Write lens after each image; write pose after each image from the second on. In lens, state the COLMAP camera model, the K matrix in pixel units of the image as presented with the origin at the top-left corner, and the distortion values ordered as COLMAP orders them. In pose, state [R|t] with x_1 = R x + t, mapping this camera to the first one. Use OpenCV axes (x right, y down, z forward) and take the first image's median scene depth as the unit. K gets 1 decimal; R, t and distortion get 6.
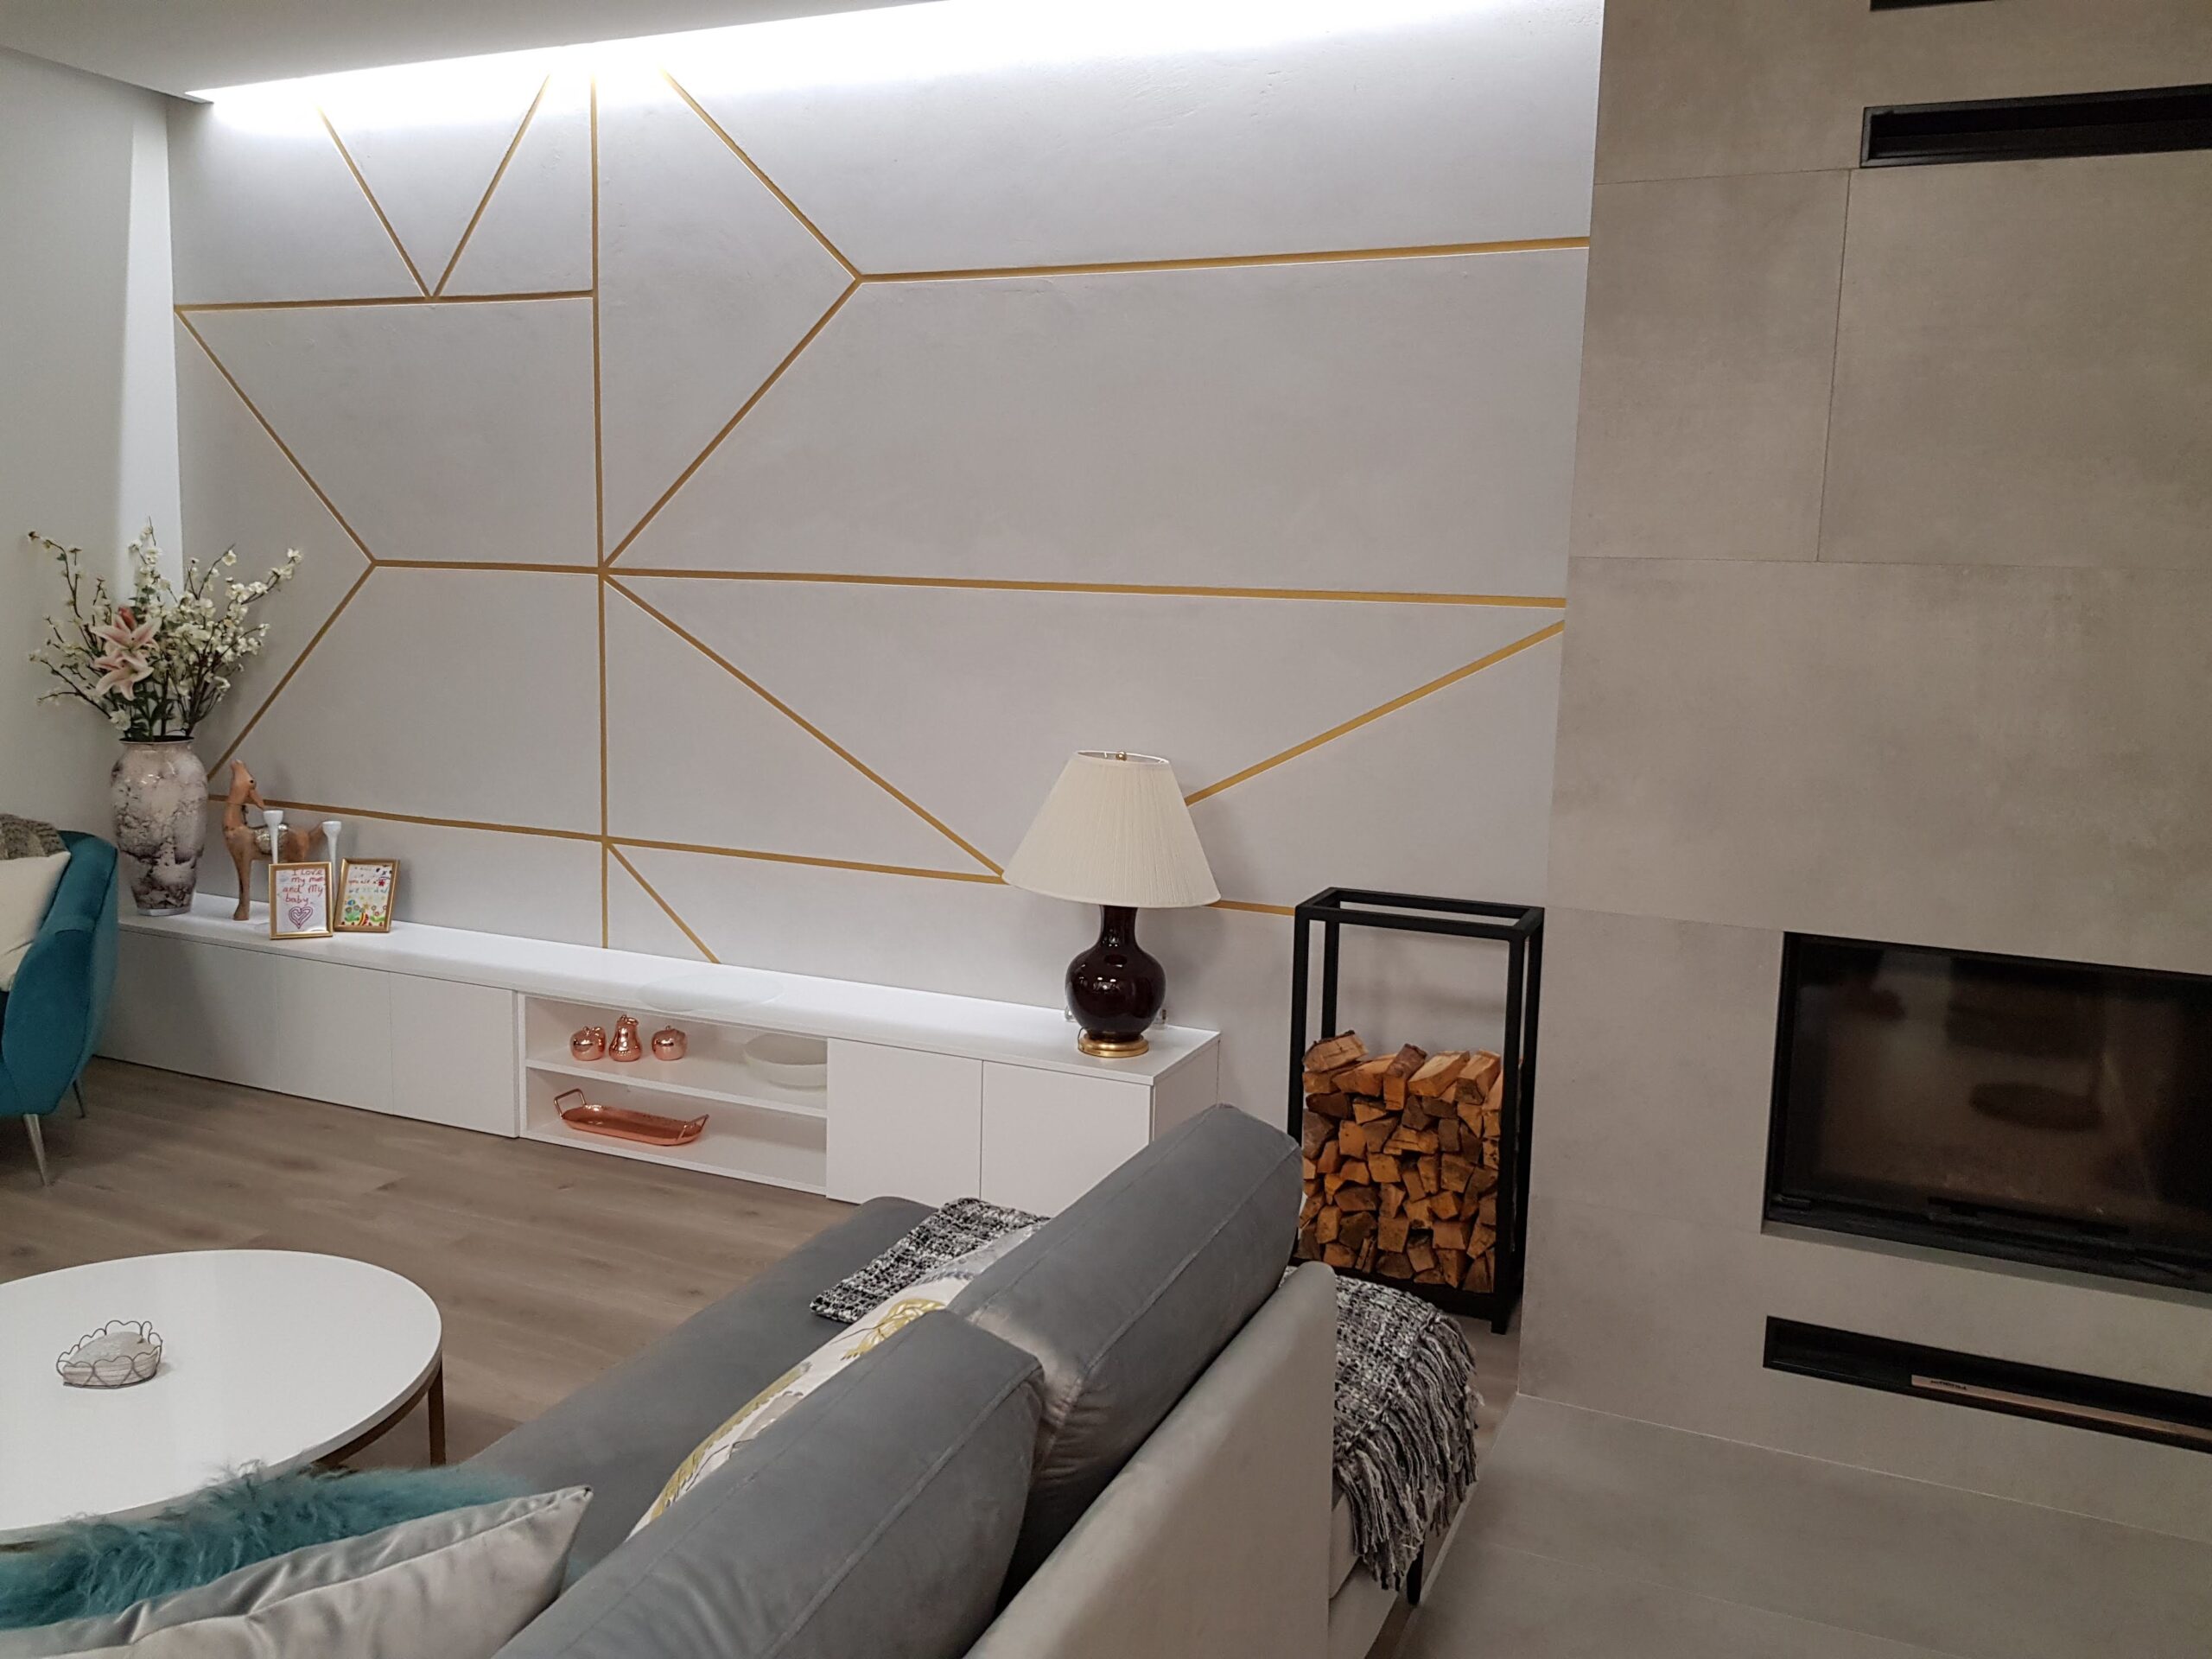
lens RADIAL K [[1704.3, 0, 1115.6], [0, 1704.3, 813.5], [0, 0, 1]] dist [0.012770, -0.030333]
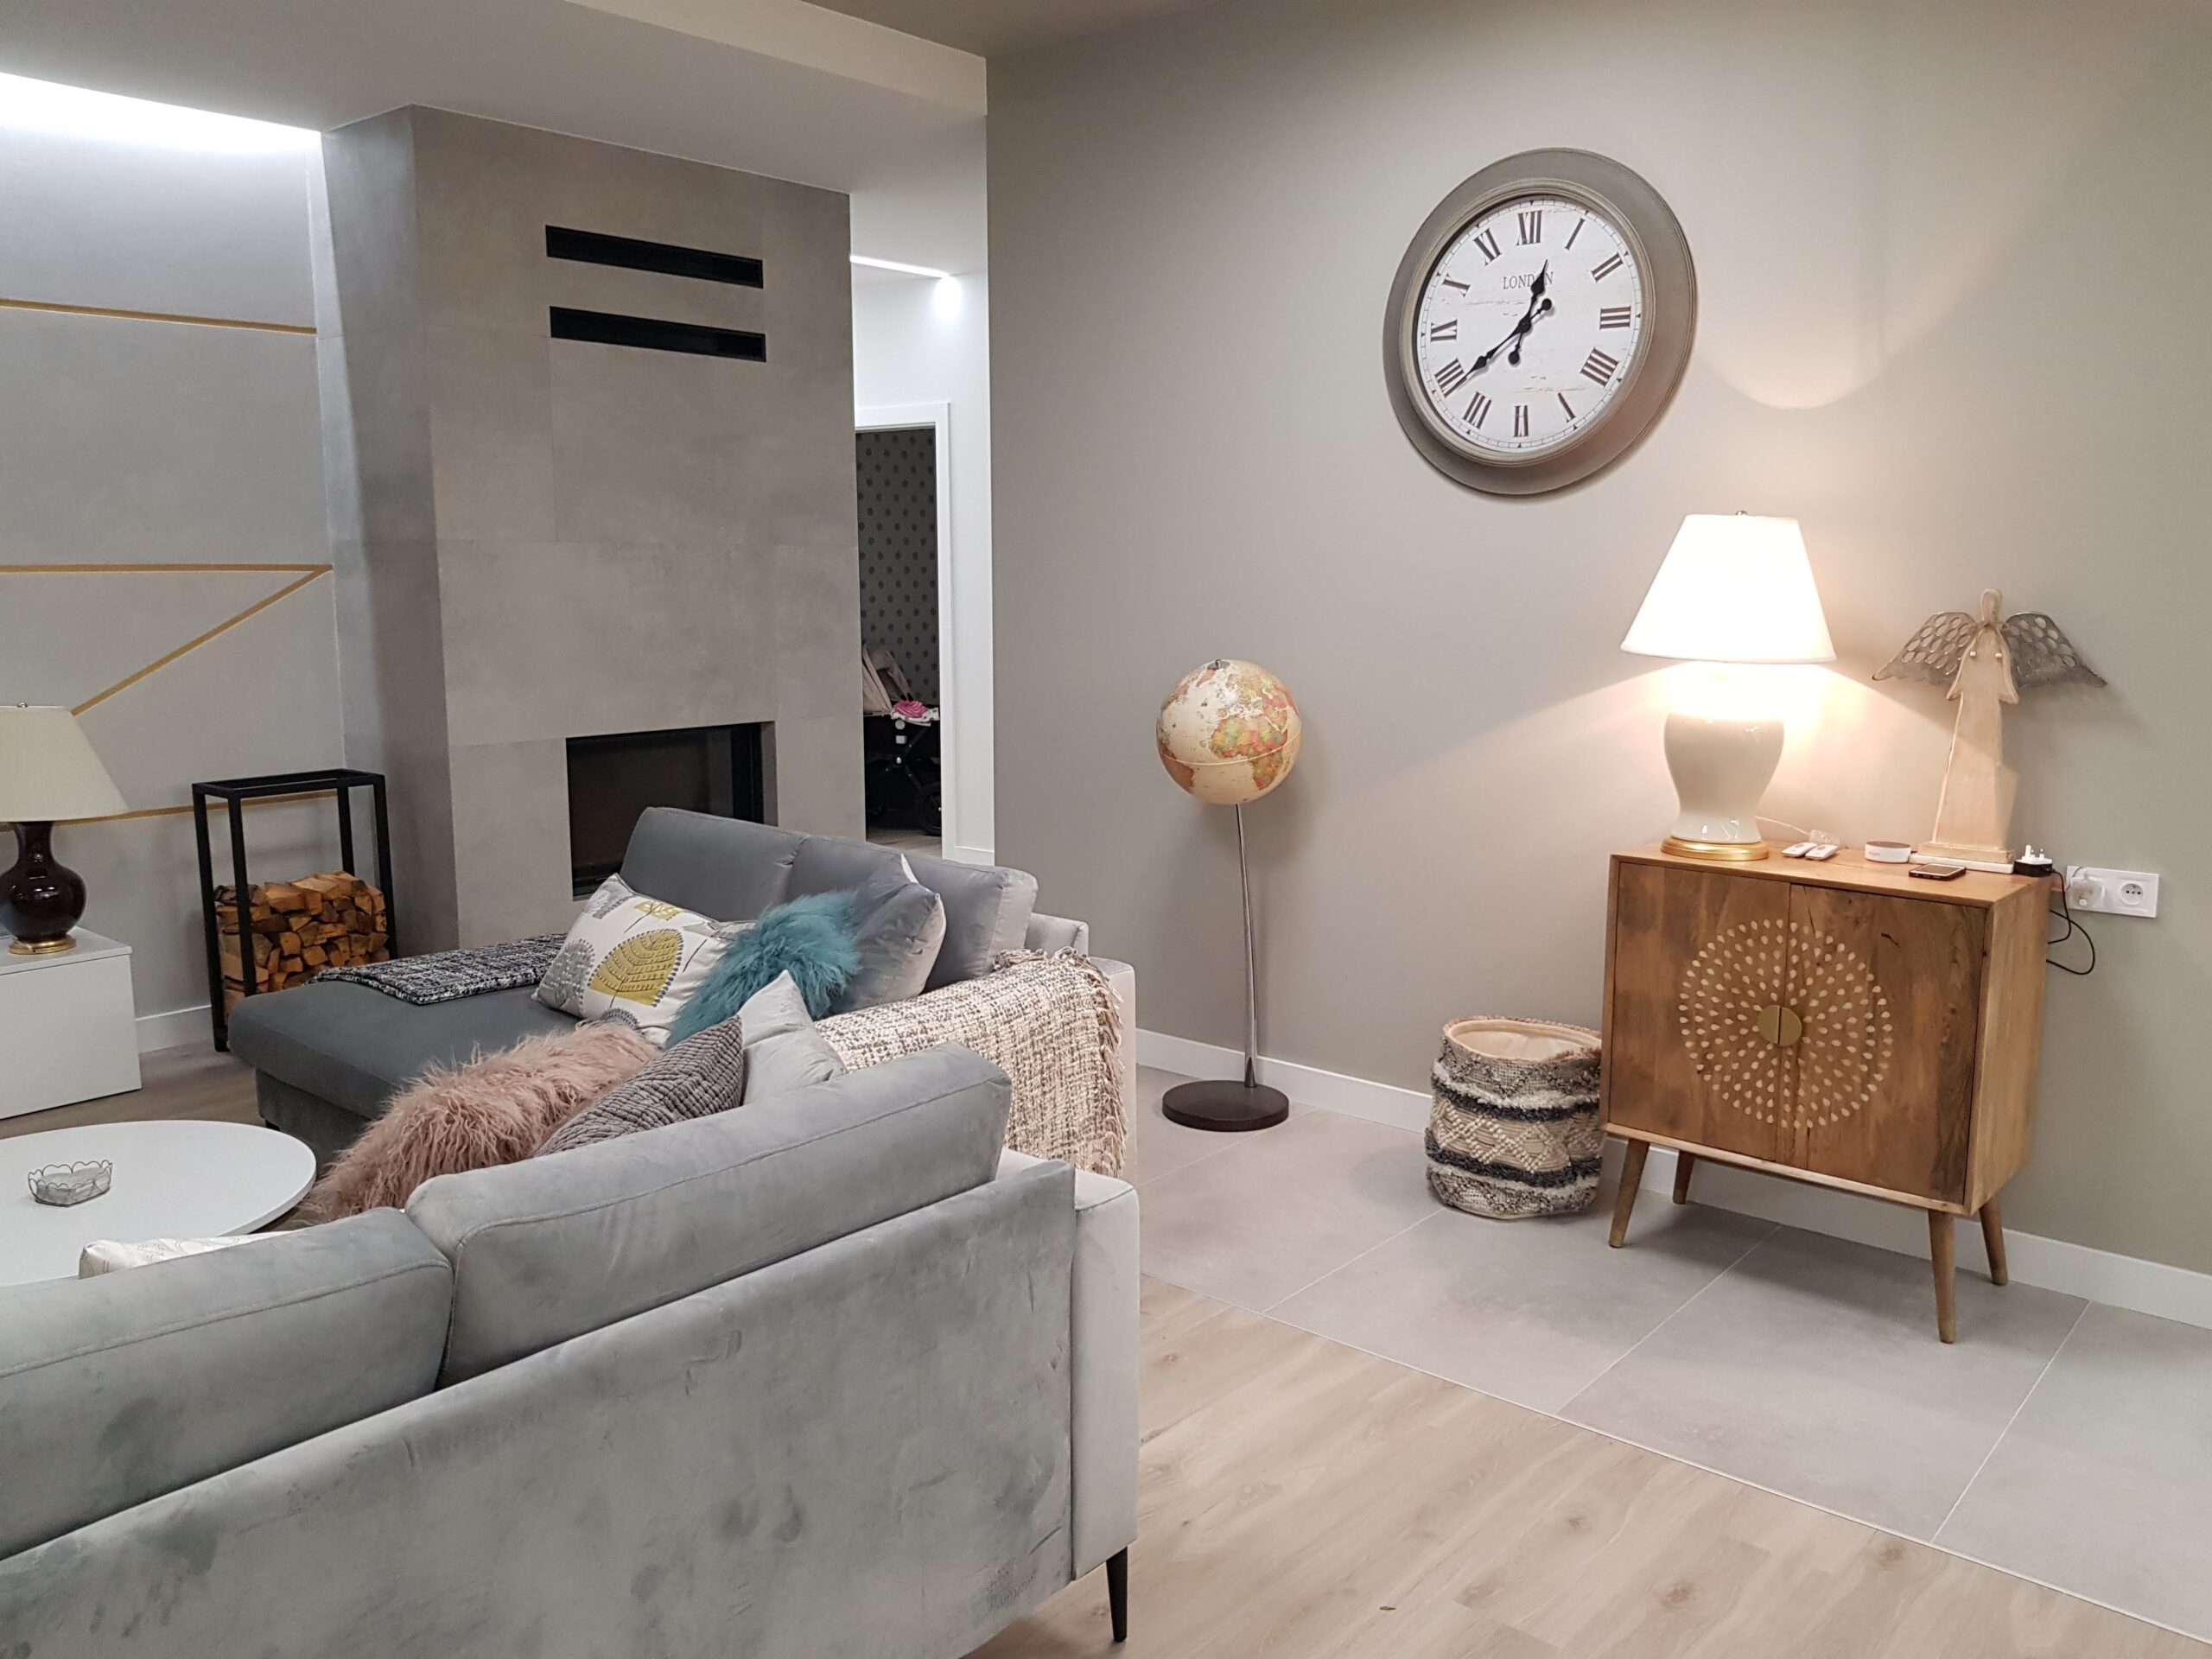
lens RADIAL K [[1706.6, 0, 1119.5], [0, 1706.6, 832.3], [0, 0, 1]] dist [0.071090, -0.119391]
pose [[0.284950, -0.178508, 0.941774, -0.906349], [0.140054, 0.979716, 0.143324, -0.011072], [-0.948255, 0.091059, 0.304171, -0.107876]]
